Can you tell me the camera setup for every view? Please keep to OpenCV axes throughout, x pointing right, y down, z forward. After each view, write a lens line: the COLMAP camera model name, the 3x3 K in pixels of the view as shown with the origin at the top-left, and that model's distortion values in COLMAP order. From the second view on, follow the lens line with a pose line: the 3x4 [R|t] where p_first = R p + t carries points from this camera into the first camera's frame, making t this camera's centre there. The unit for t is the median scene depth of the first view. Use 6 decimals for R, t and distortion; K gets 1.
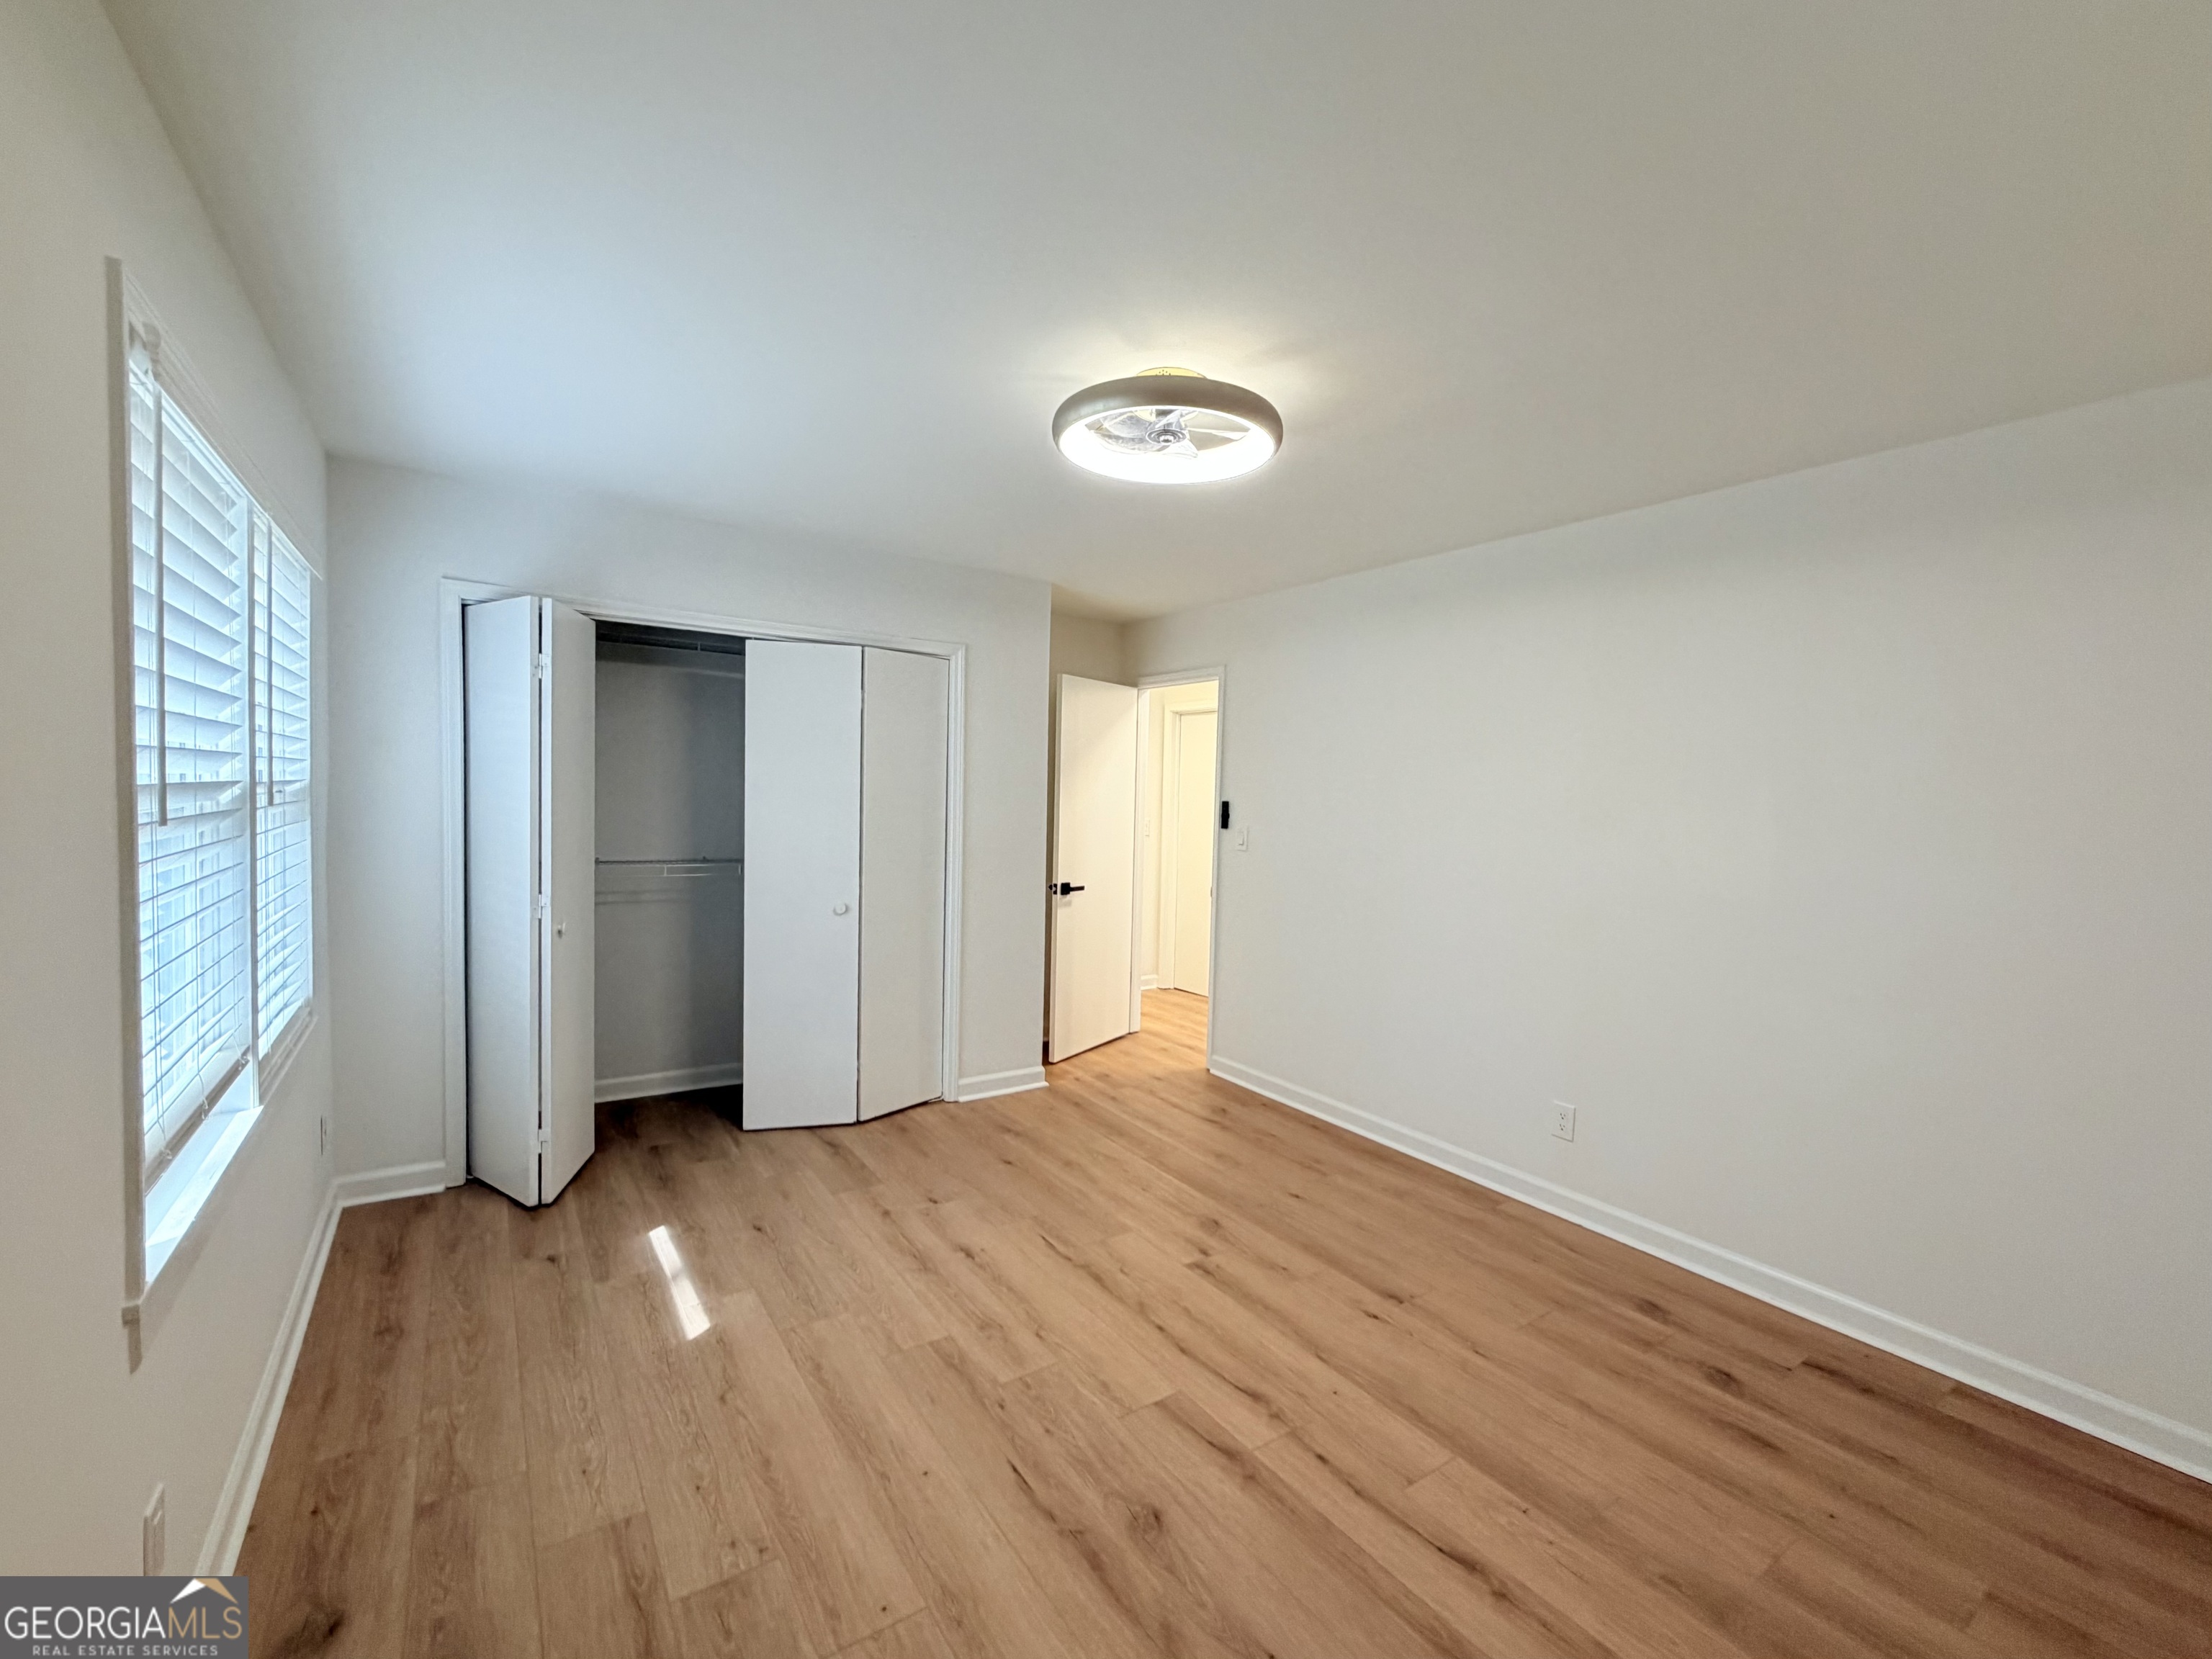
lens RADIAL K [[877.6, 0, 1097.9], [0, 877.6, 829.7], [0, 0, 1]] dist [0.001425, 0.000200]
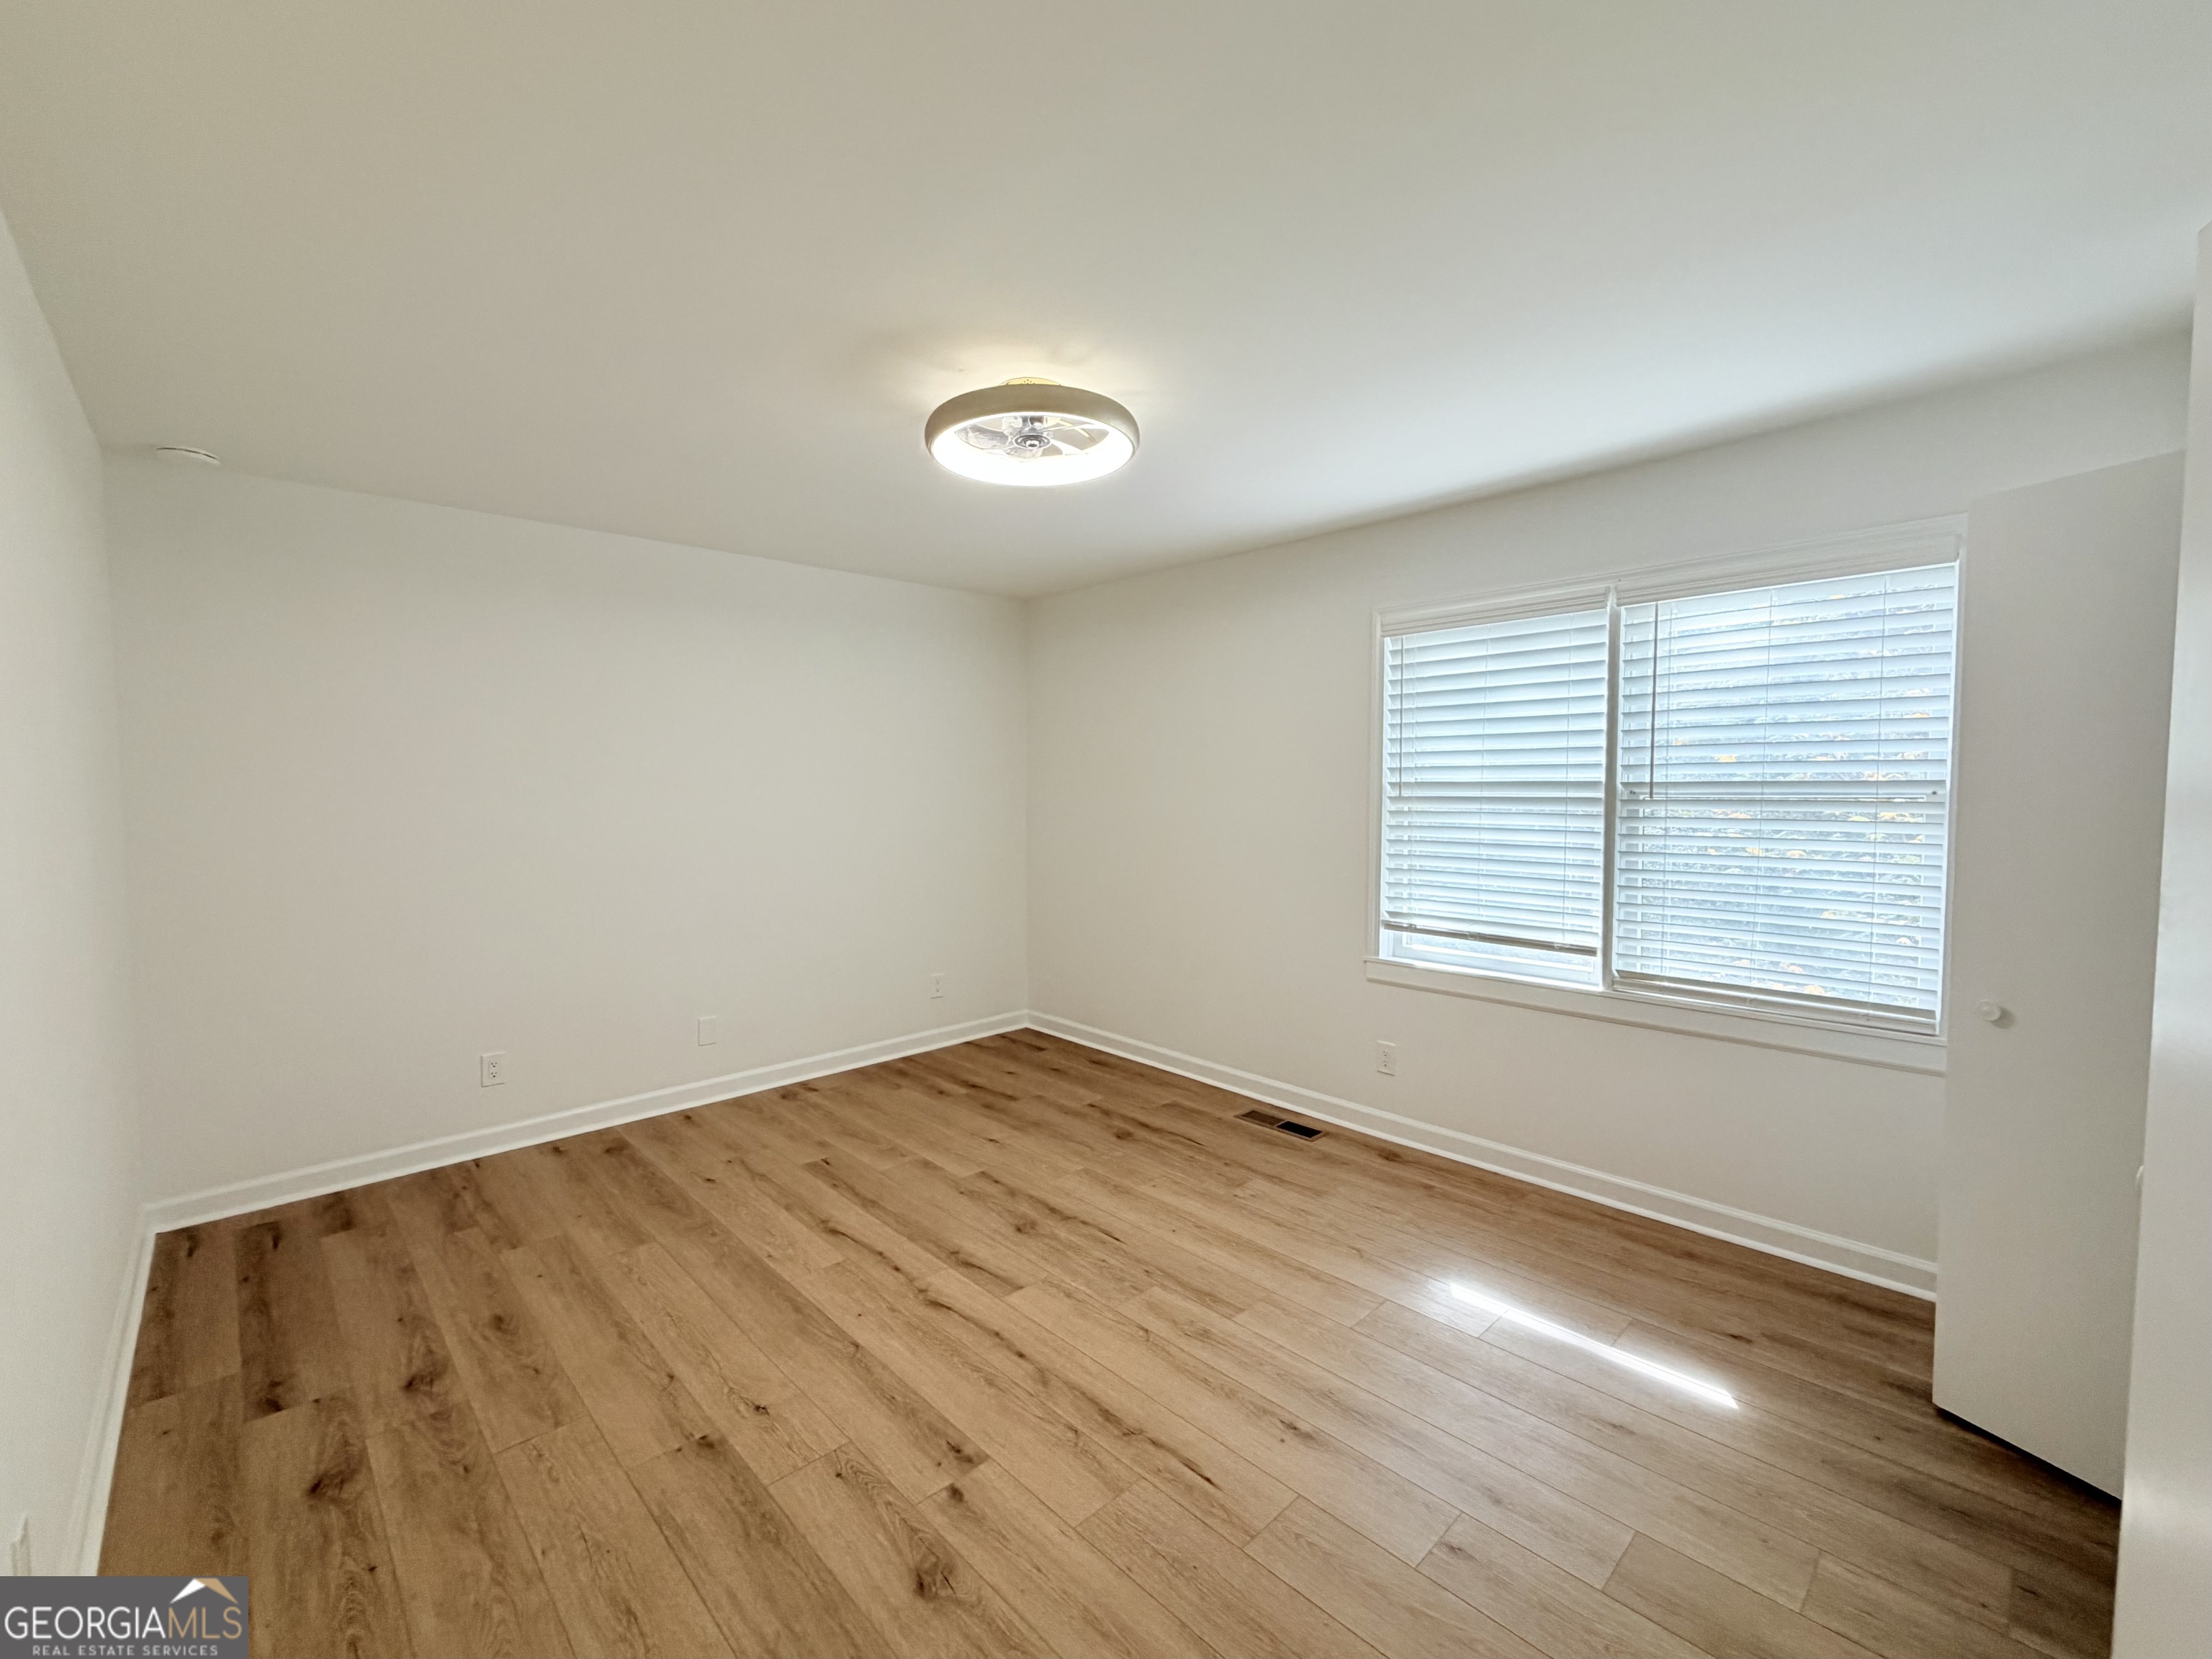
lens RADIAL K [[877.6, 0, 1097.9], [0, 877.6, 829.7], [0, 0, 1]] dist [0.001425, 0.000200]
pose [[-0.983963, -0.013360, -0.177873, 0.180158], [-0.030781, 0.994949, 0.095544, -0.077643], [0.175698, 0.099487, -0.979404, 2.058508]]
